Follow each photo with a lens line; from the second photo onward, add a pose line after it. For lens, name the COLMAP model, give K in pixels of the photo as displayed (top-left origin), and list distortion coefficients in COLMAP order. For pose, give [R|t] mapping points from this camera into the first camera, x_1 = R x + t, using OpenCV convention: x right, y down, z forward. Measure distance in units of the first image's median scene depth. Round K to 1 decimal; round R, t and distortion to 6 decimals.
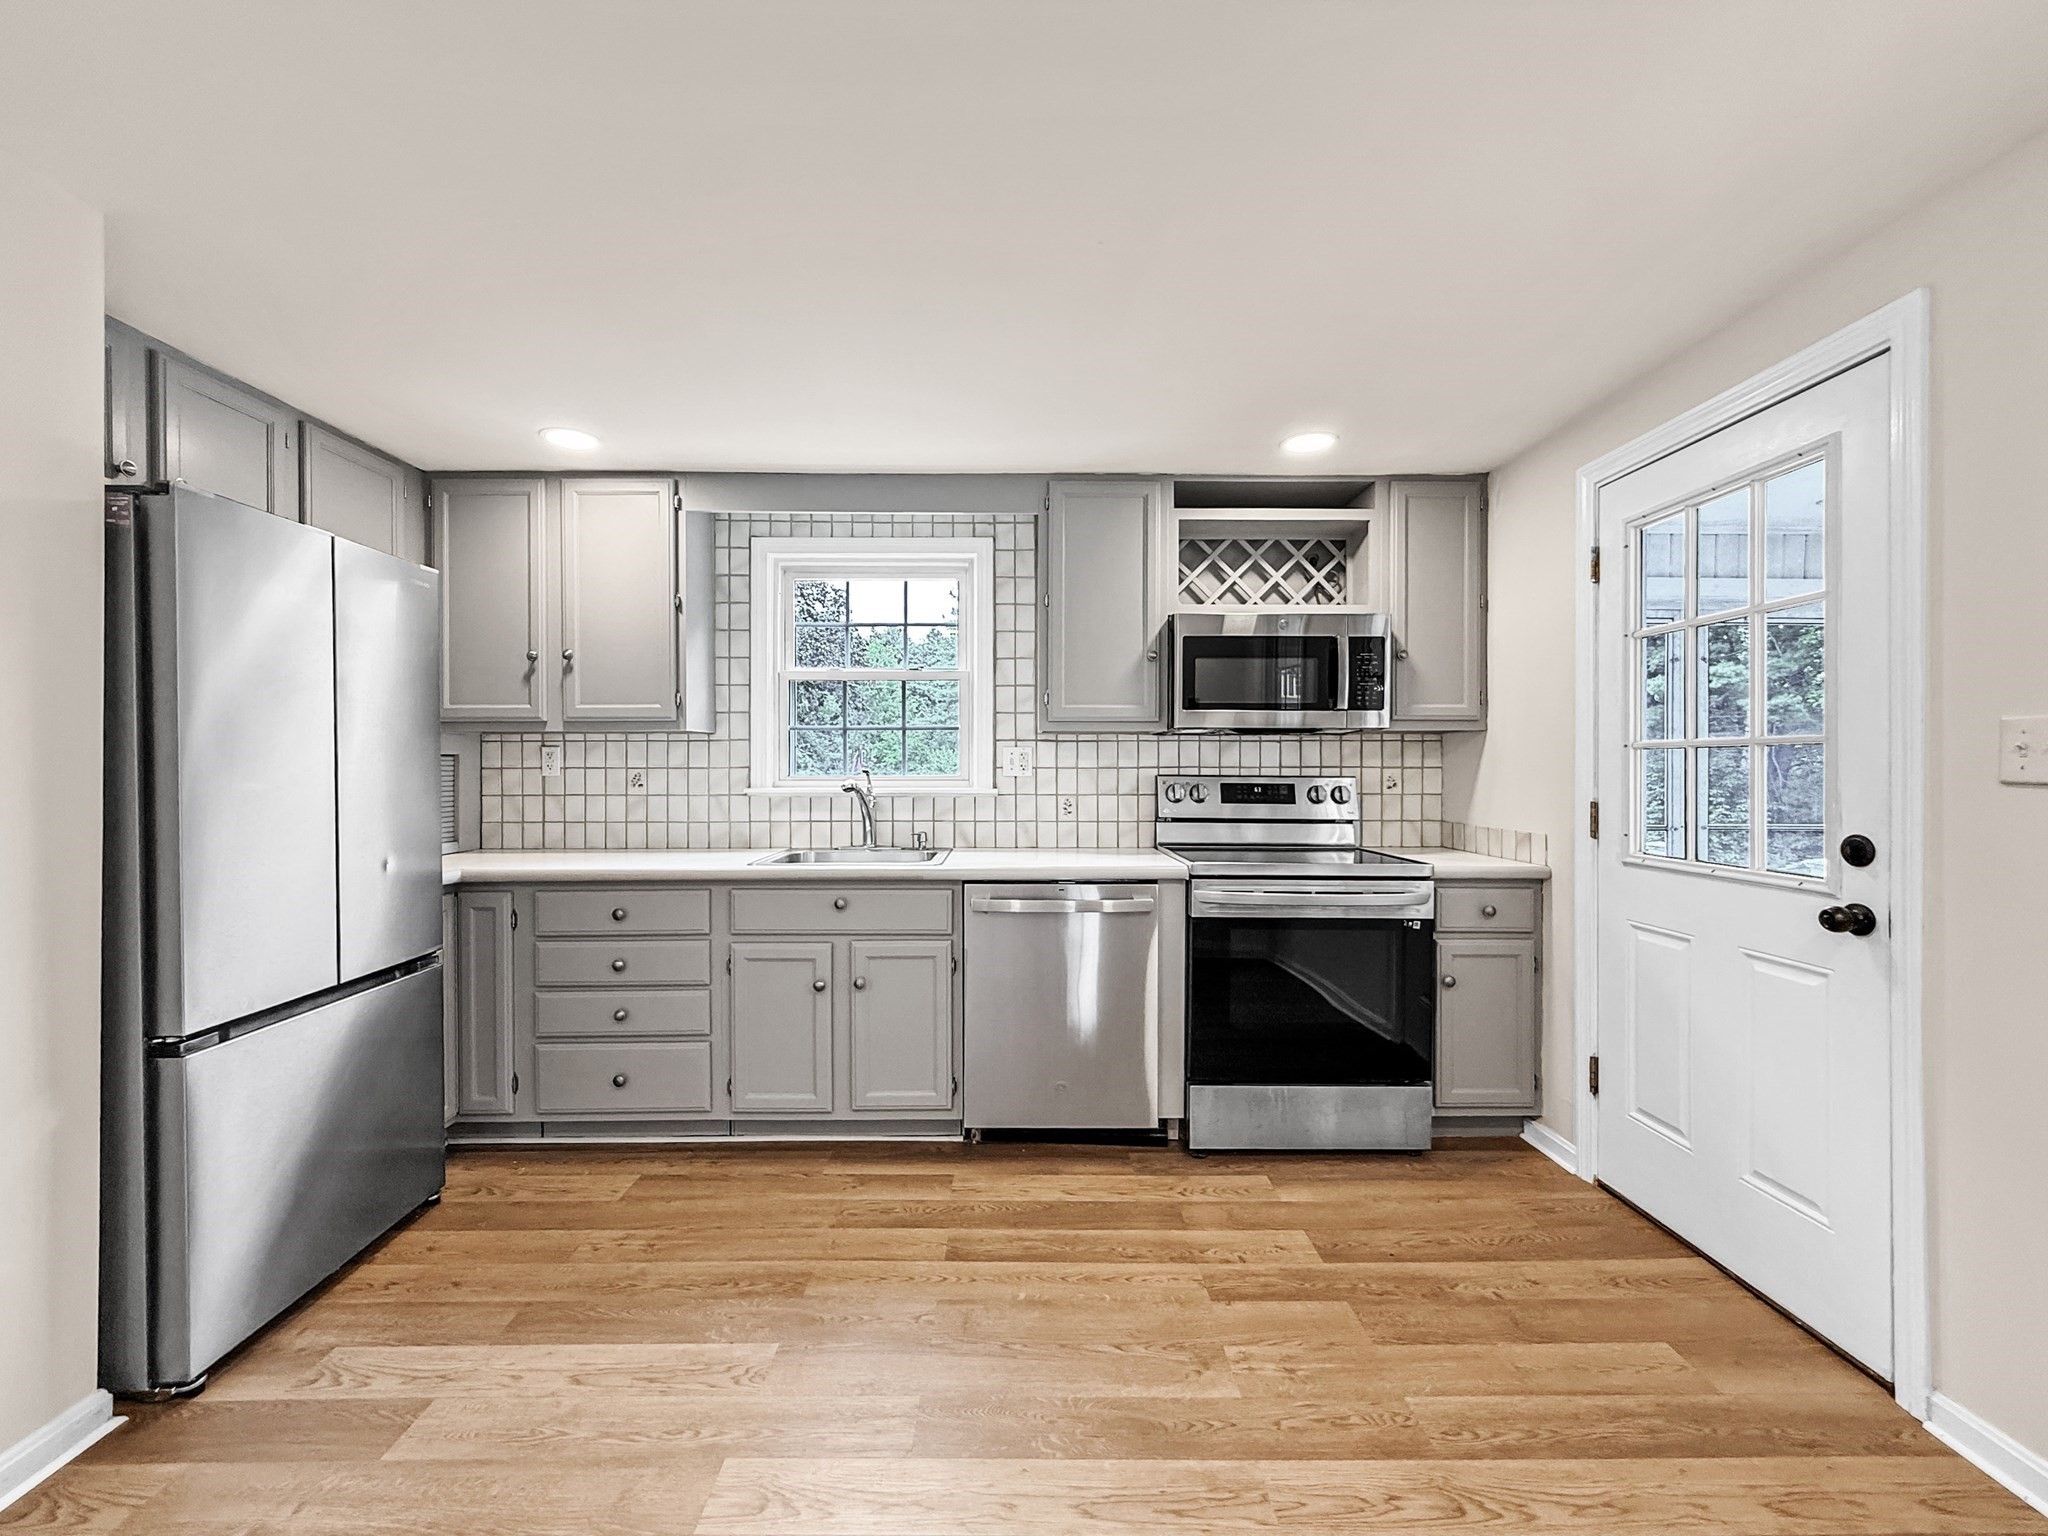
lens RADIAL K [[816.7, 0, 1022.6], [0, 816.7, 760.2], [0, 0, 1]] dist [0.001144, 0.000001]
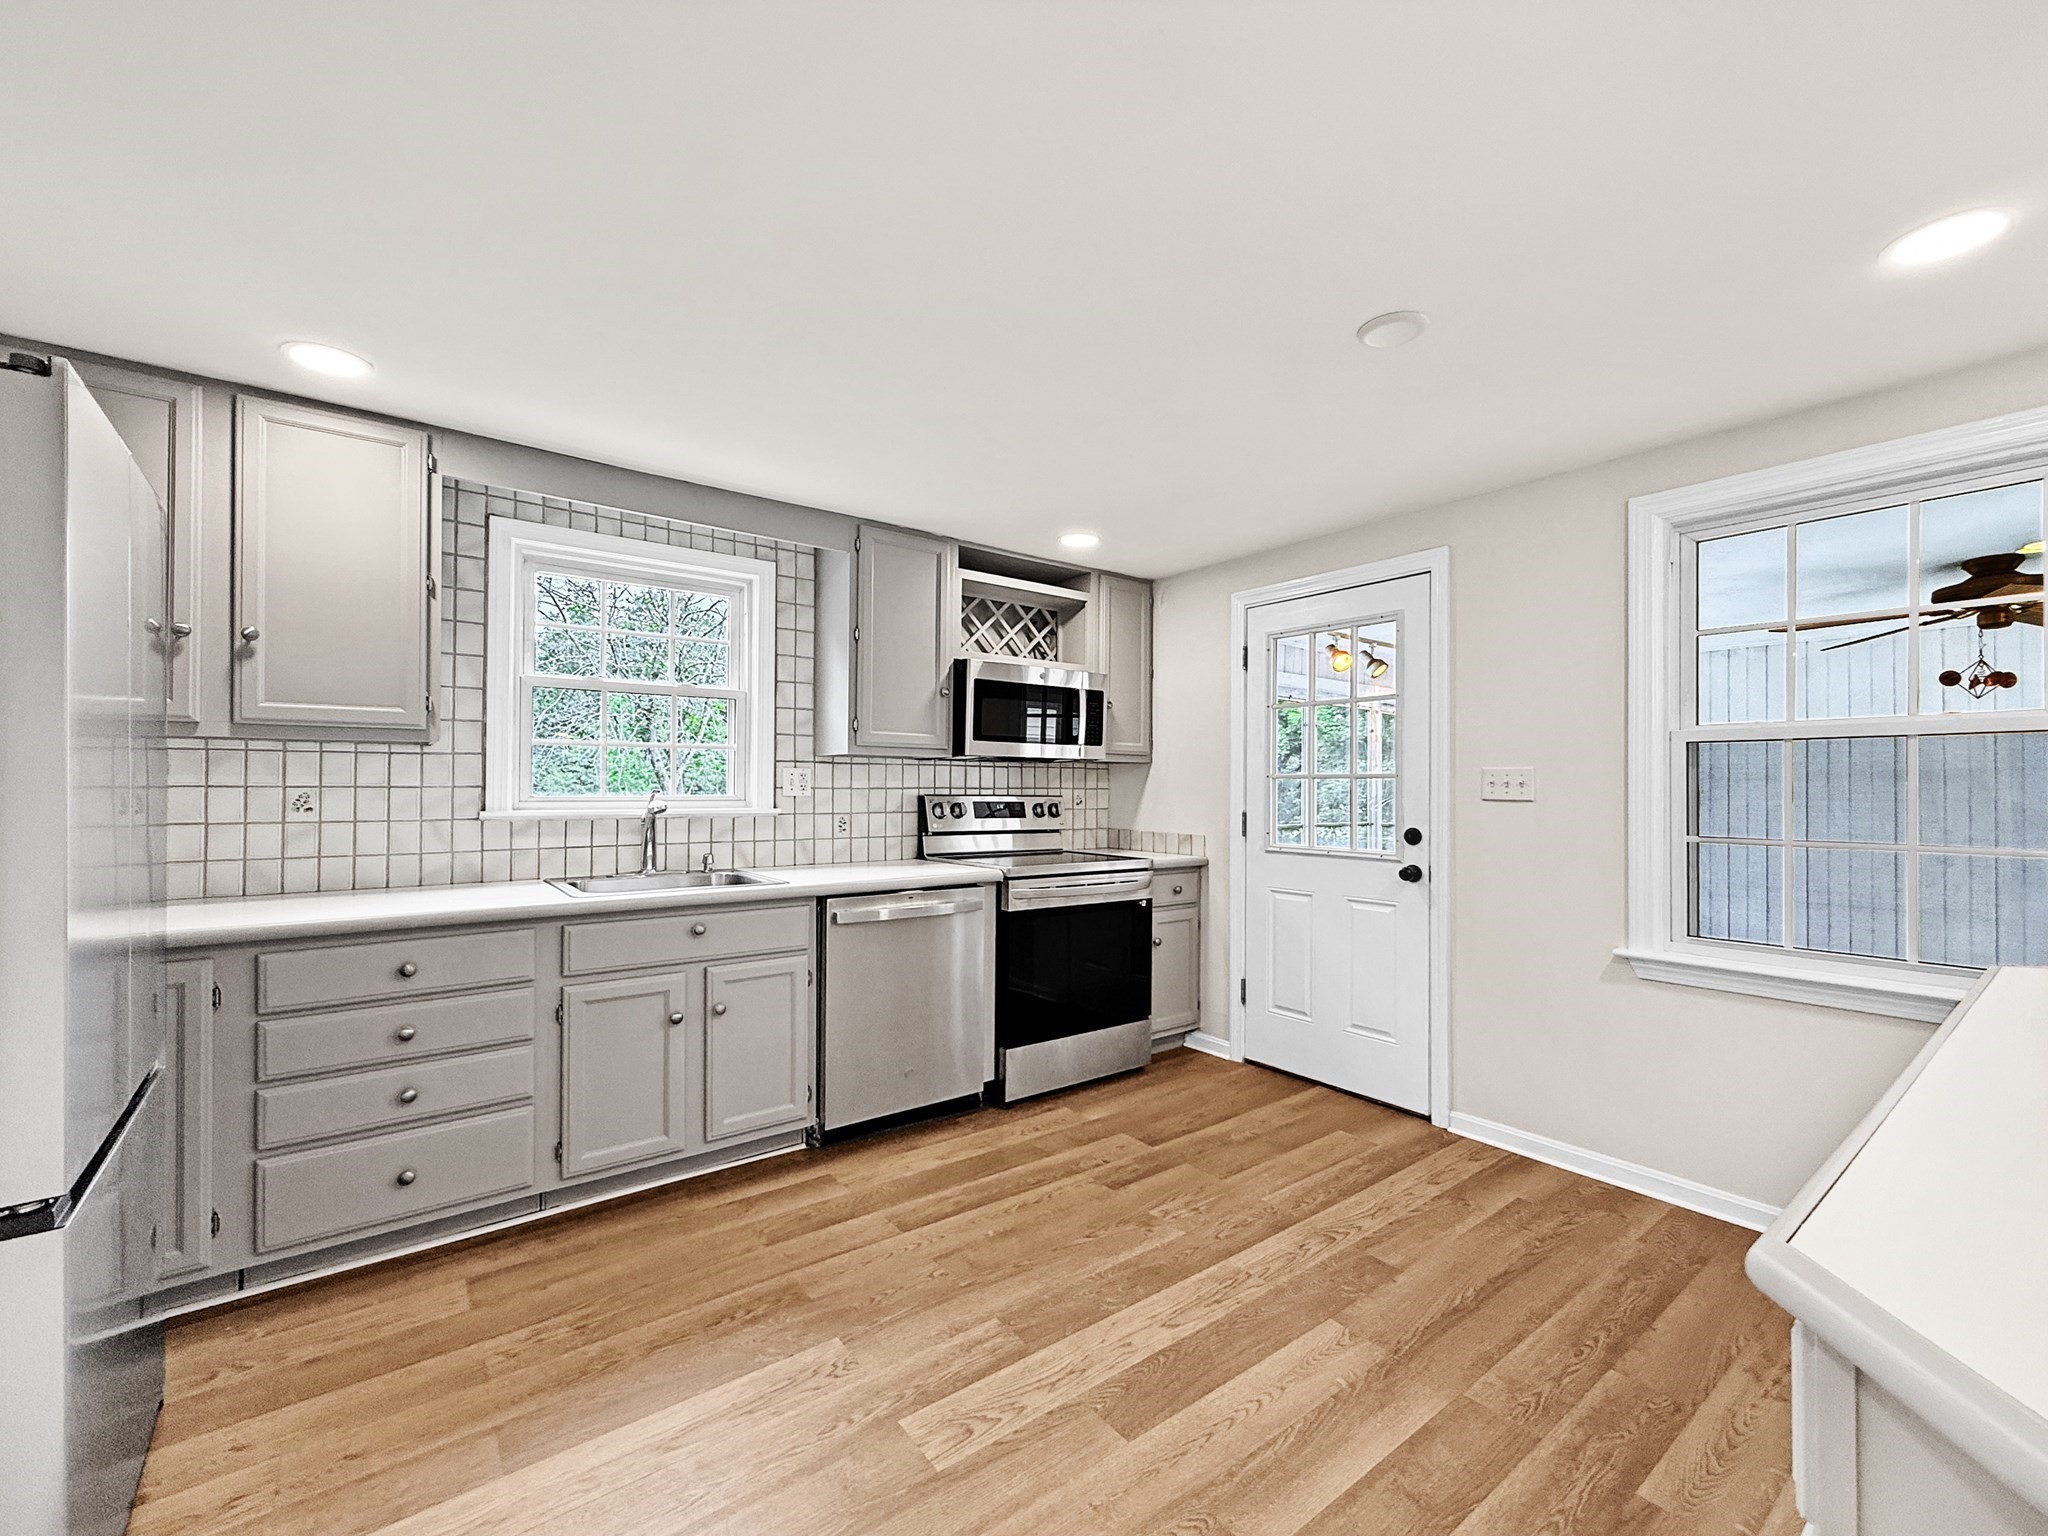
lens RADIAL K [[816.7, 0, 986.6], [0, 816.7, 769.2], [0, 0, 1]] dist [0.001144, 0.000001]
pose [[0.821021, 0.016300, 0.570665, -0.505893], [-0.010624, 0.999855, -0.013275, -0.004268], [-0.570799, 0.004837, 0.821076, 0.015032]]
